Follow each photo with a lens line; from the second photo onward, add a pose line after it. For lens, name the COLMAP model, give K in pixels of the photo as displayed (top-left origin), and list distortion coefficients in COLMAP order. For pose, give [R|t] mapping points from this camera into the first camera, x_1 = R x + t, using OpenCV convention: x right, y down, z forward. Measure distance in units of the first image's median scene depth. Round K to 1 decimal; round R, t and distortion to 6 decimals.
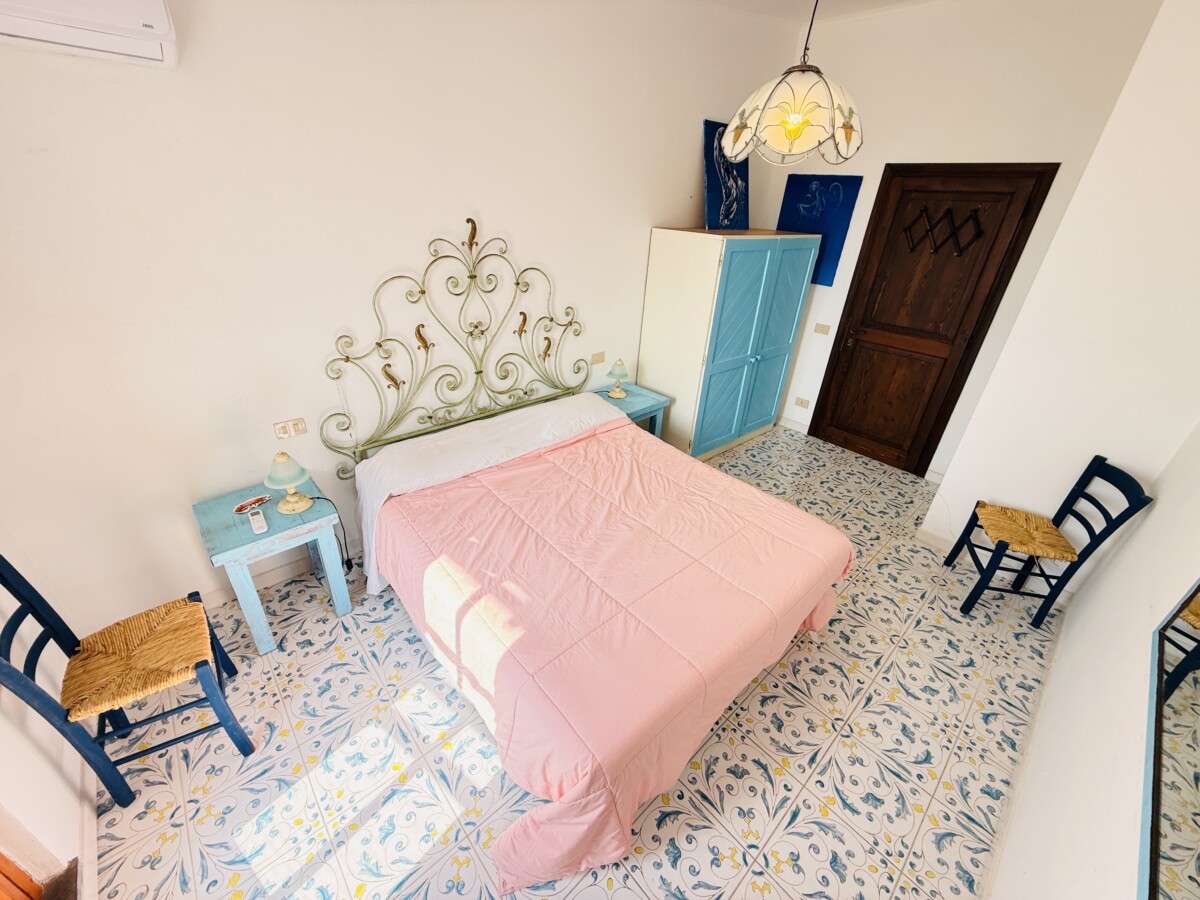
lens RADIAL K [[473.8, 0, 599.6], [0, 473.8, 446.4], [0, 0, 1]] dist [-0.000363, 0.001030]
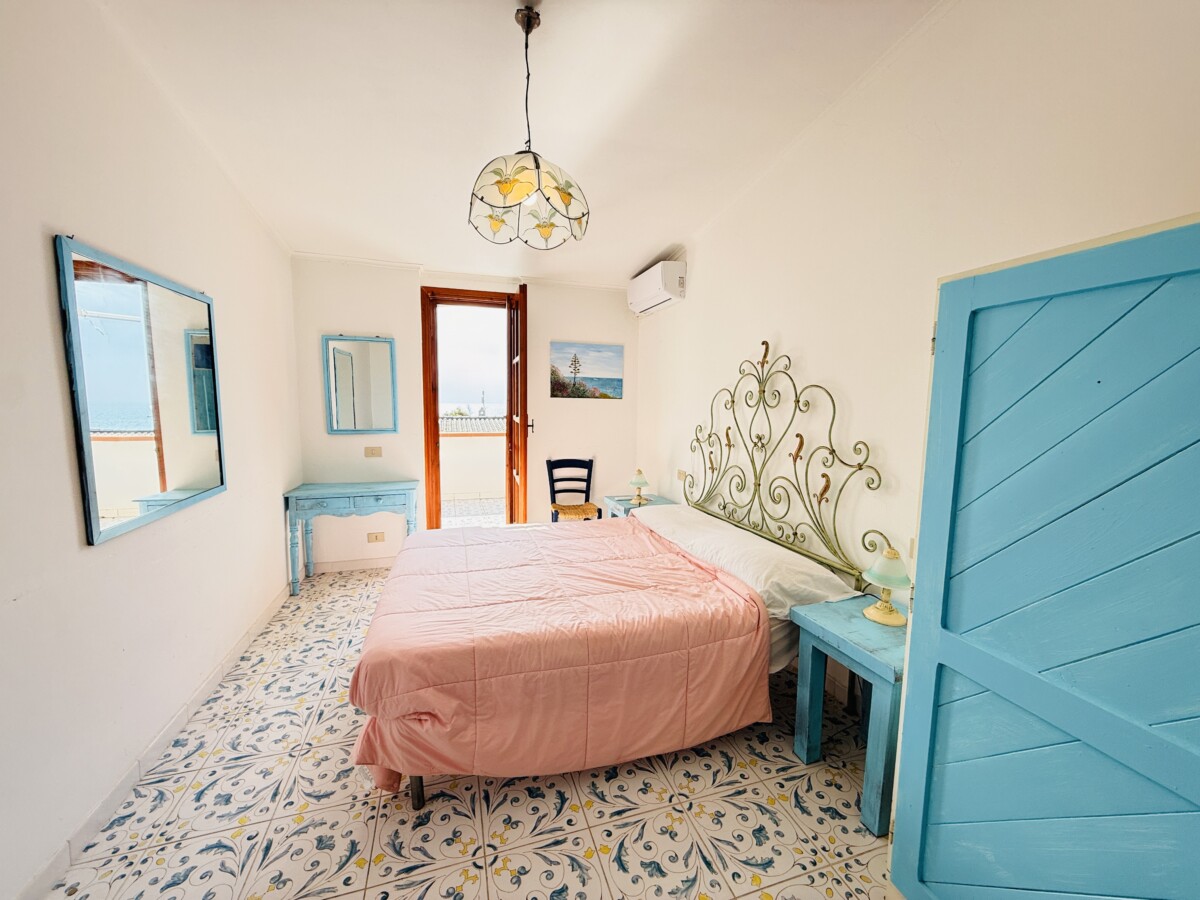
lens RADIAL K [[473.8, 0, 599.5], [0, 473.8, 454.6], [0, 0, 1]] dist [-0.000363, 0.001030]
pose [[-0.421853, 0.039684, -0.905795, 0.801469], [-0.453336, 0.855961, 0.248631, -0.317340], [0.785192, 0.515516, -0.343099, 1.084564]]
